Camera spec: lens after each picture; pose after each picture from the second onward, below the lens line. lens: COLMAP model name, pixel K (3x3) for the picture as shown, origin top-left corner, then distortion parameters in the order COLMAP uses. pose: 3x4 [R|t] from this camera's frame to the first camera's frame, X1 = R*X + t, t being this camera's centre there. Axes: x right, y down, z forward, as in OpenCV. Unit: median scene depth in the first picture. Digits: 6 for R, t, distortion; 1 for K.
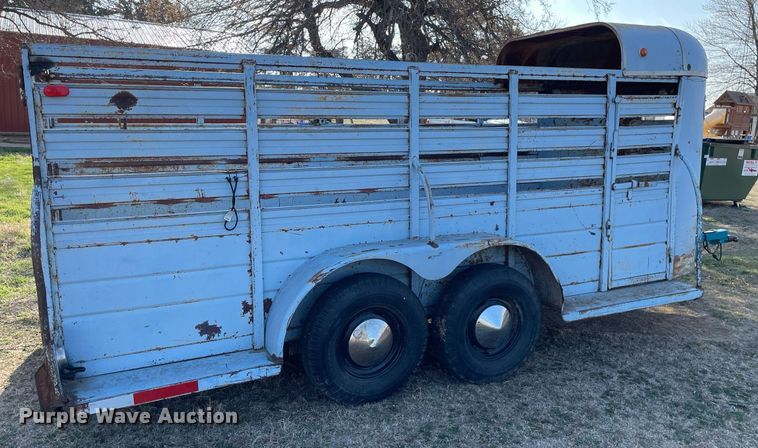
lens RADIAL K [[638.4, 0, 379.0], [0, 638.4, 224.0], [0, 0, 1]] dist [0.052388, -0.002270]
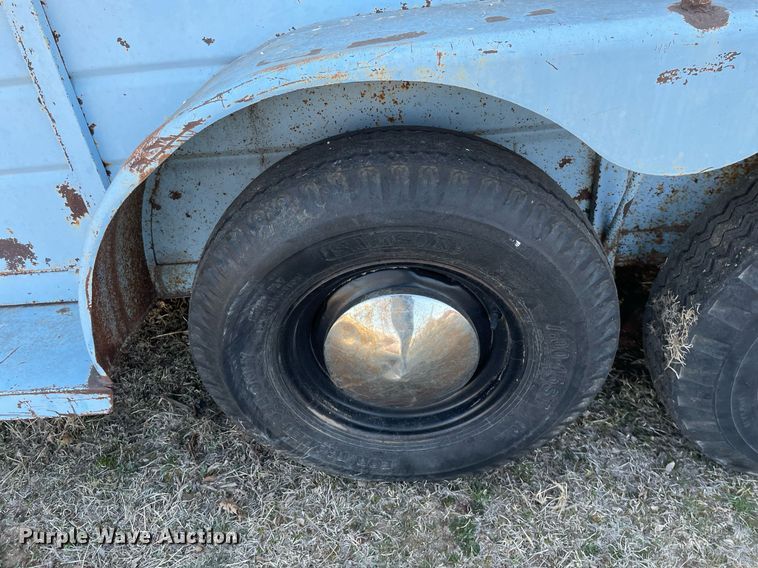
lens RADIAL K [[593.0, 0, 379.0], [0, 593.0, 284.0], [0, 0, 1]] dist [-0.008228, -0.006606]
pose [[0.877861, 0.200594, -0.434881, 0.089458], [0.019601, 0.892245, 0.451126, 0.021538], [0.478514, -0.404550, 0.779336, 0.724971]]
